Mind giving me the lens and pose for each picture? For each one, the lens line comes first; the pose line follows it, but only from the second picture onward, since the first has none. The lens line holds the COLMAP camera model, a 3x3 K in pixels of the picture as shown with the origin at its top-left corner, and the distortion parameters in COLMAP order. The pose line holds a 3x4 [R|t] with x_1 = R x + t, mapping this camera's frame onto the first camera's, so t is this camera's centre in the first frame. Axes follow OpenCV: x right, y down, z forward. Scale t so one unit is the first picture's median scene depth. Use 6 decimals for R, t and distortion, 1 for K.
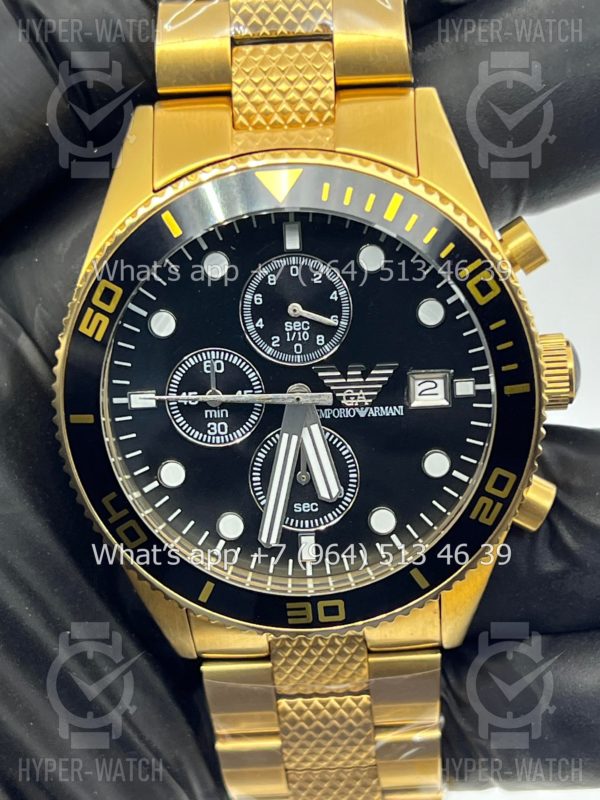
lens RADIAL K [[1847.4, 0, 297.4], [0, 1847.4, 401.0], [0, 0, 1]] dist [0.241634, 0.000000]
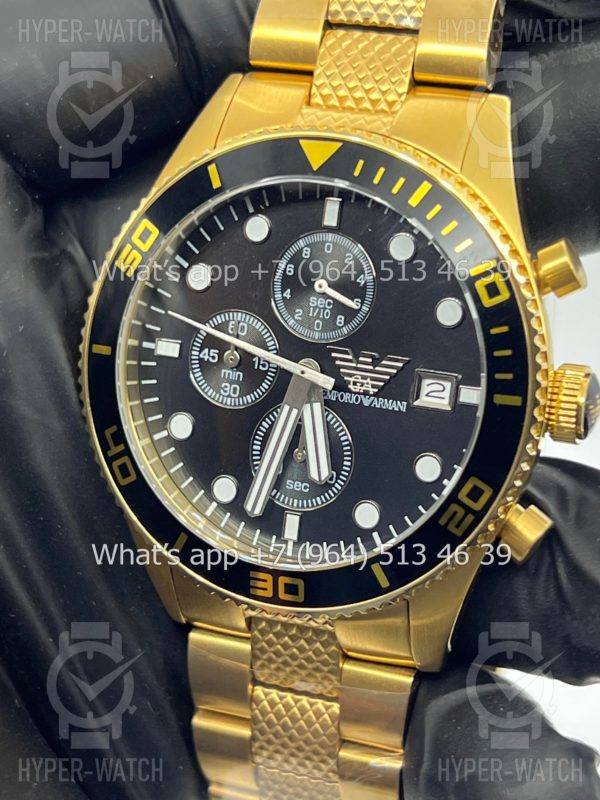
lens RADIAL K [[1847.4, 0, 297.1], [0, 1847.4, 398.2], [0, 0, 1]] dist [0.241634, 0.000000]
pose [[0.939193, 0.197794, -0.280704, 0.278957], [-0.227836, 0.970535, -0.078434, 0.091200], [0.256920, 0.137619, 0.956584, 0.041471]]
